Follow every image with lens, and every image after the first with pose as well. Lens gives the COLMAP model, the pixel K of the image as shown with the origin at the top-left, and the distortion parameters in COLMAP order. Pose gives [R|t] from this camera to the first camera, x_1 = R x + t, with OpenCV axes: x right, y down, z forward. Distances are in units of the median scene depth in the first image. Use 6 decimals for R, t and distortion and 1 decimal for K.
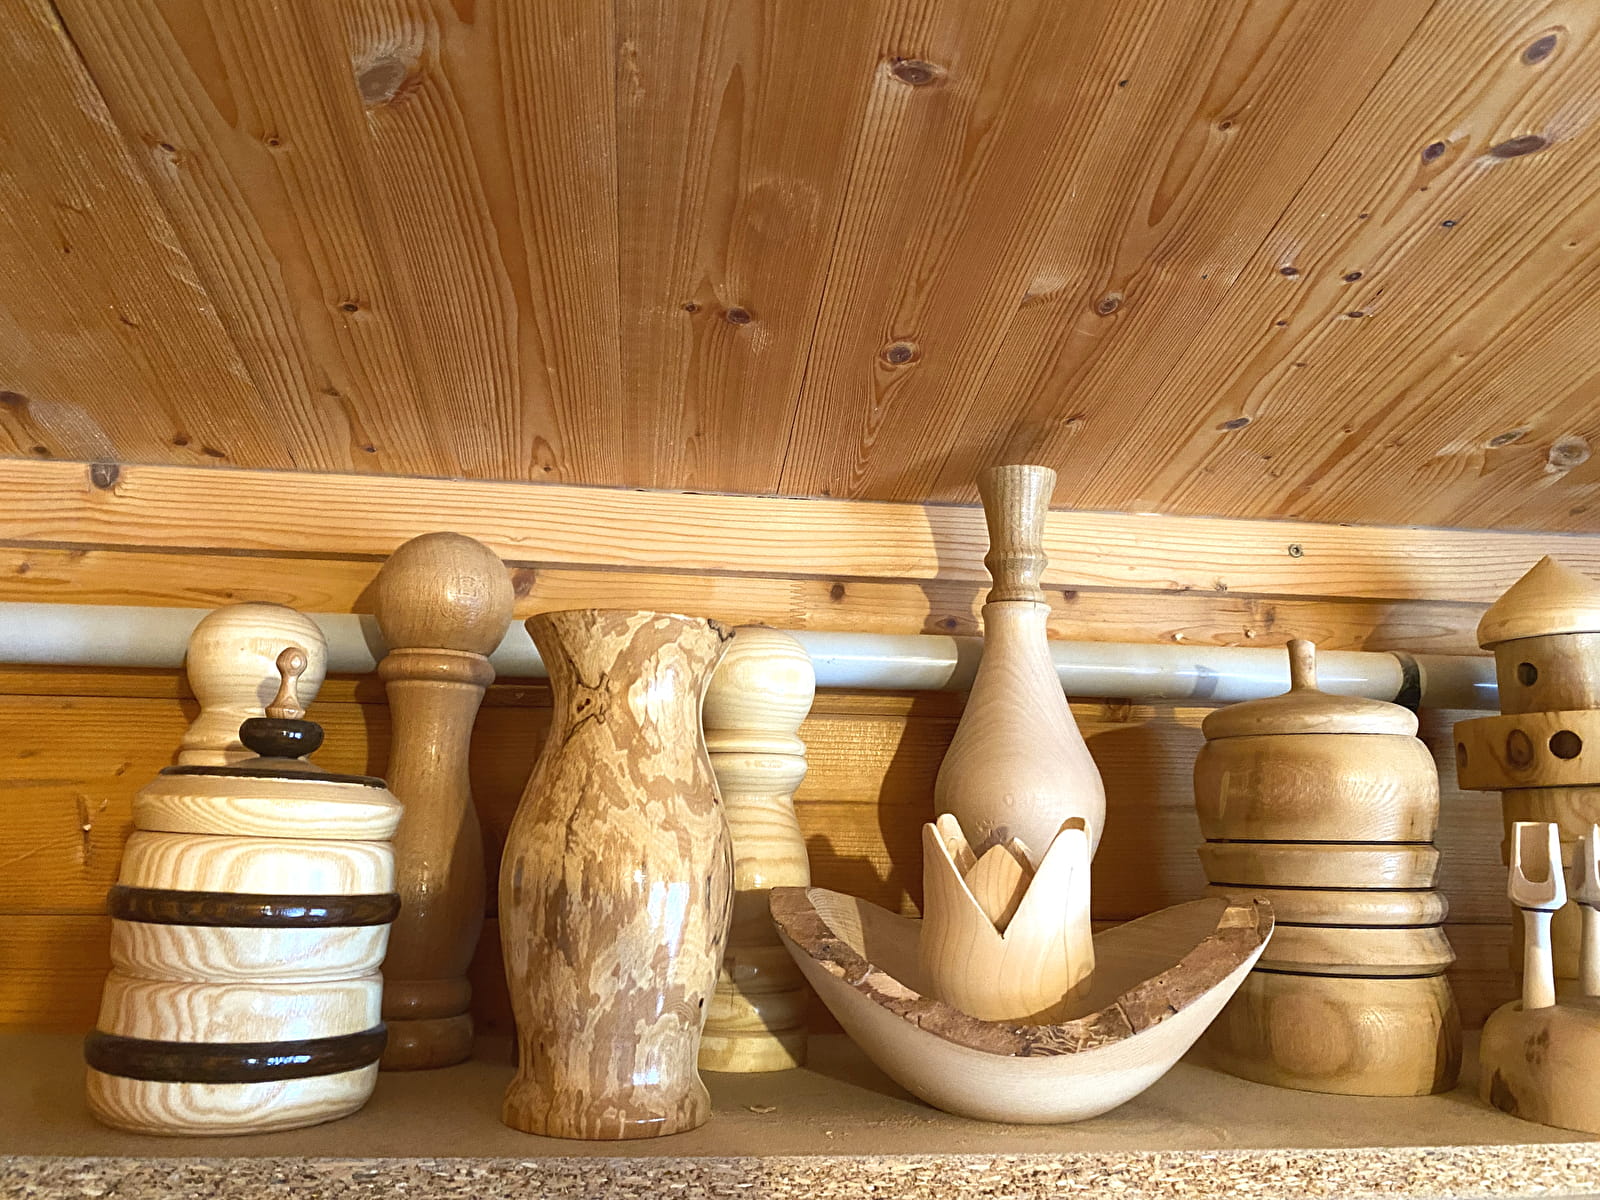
lens RADIAL K [[1226.5, 0, 775.4], [0, 1226.5, 603.2], [0, 0, 1]] dist [0.001900, 0.001536]
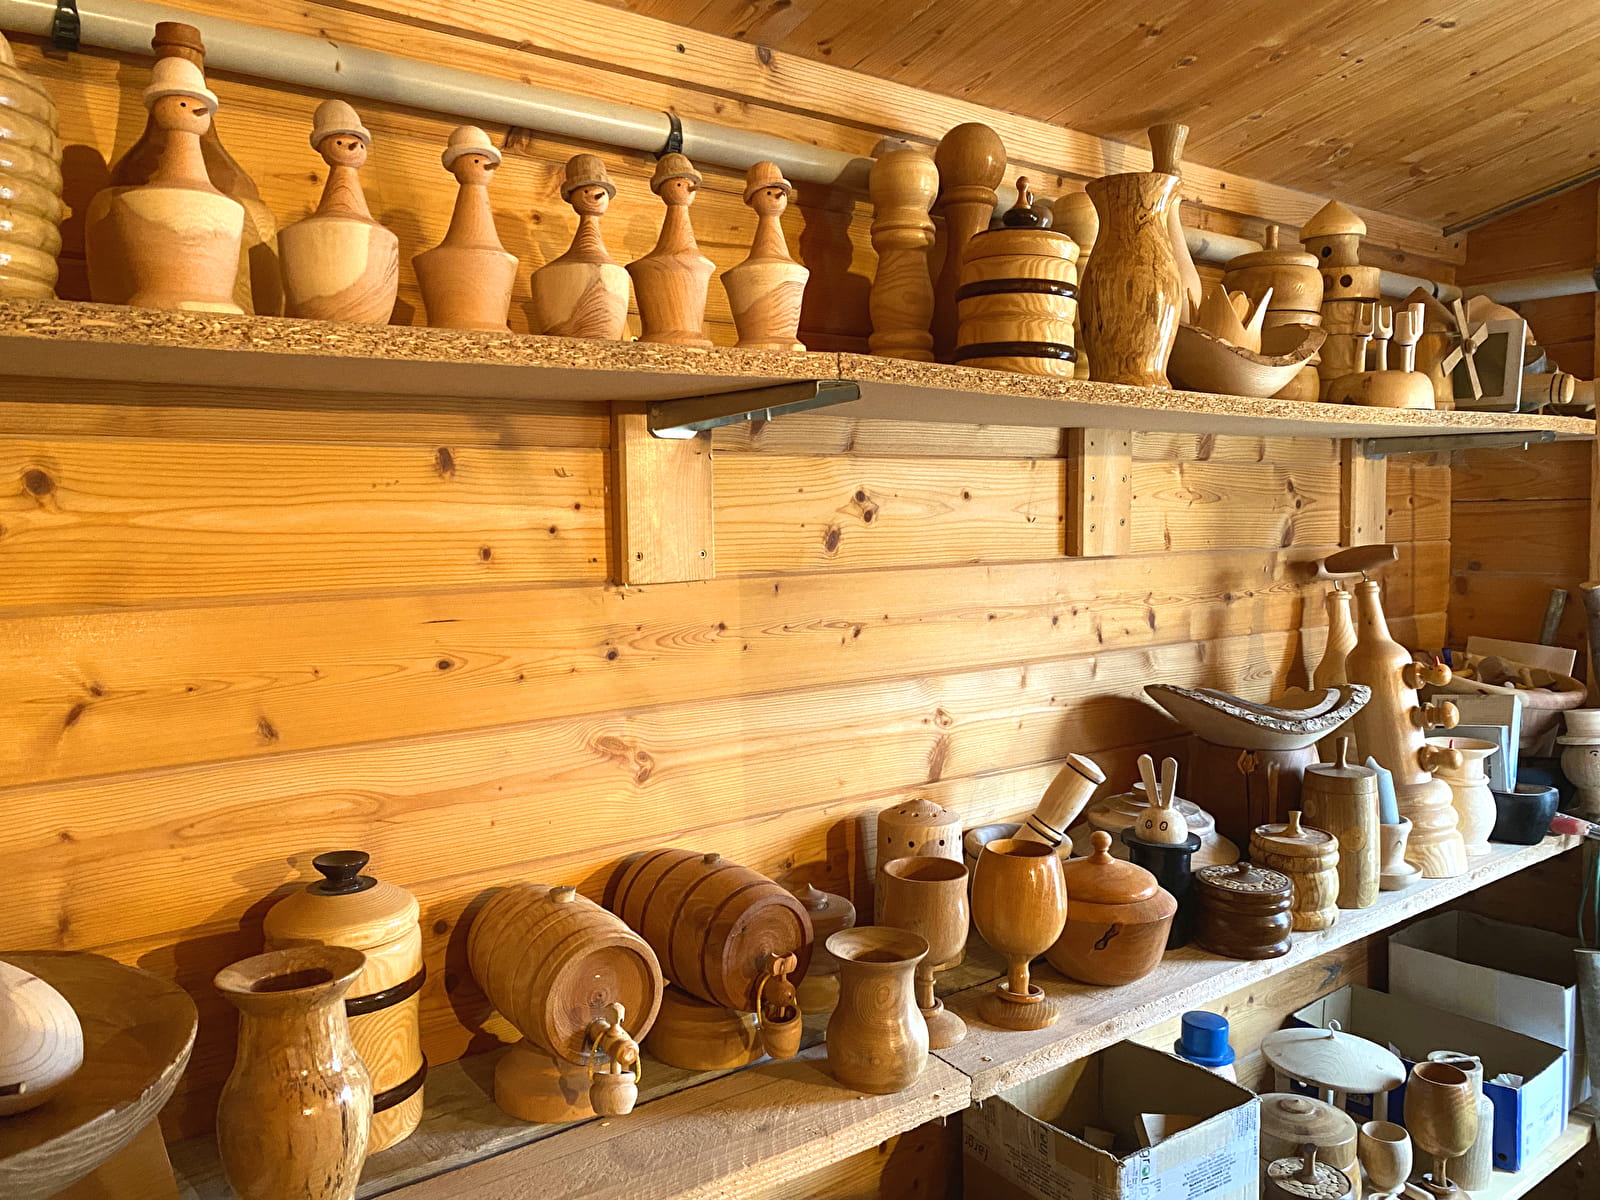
lens RADIAL K [[1186.4, 0, 800.0], [0, 1186.4, 600.0], [0, 0, 1]] dist [0.001617, 0.000603]
pose [[0.872272, -0.061429, 0.485148, -1.848214], [-0.079868, 0.960863, 0.265263, 0.235799], [-0.482455, -0.270129, 0.833227, -0.742501]]
